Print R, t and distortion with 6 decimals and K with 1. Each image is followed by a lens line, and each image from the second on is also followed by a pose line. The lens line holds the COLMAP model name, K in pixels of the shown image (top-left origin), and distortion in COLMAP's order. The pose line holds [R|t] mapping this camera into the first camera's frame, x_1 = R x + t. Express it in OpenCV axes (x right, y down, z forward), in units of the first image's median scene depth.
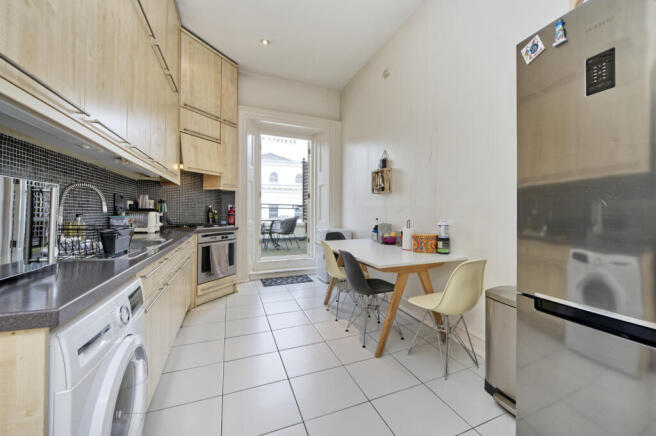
lens RADIAL K [[339.5, 0, 328.0], [0, 339.5, 218.0], [0, 0, 1]] dist [0.019429, -0.000323]
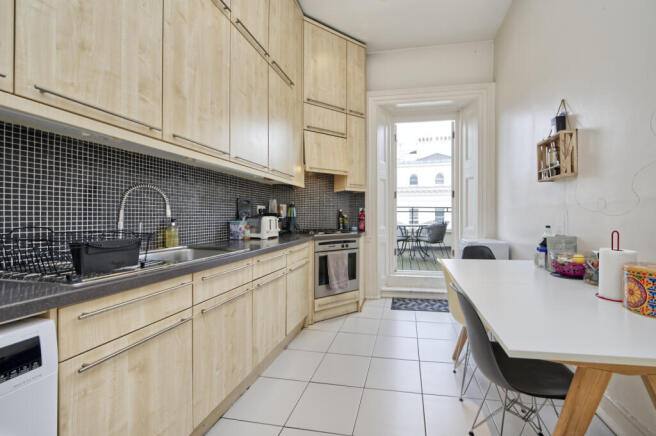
lens RADIAL K [[339.5, 0, 328.0], [0, 339.5, 218.0], [0, 0, 1]] dist [0.019429, -0.000323]
pose [[0.878369, -0.003412, -0.477971, 0.064543], [-0.002933, 0.999917, -0.012528, -0.002266], [0.477974, 0.012406, 0.878286, 0.225167]]
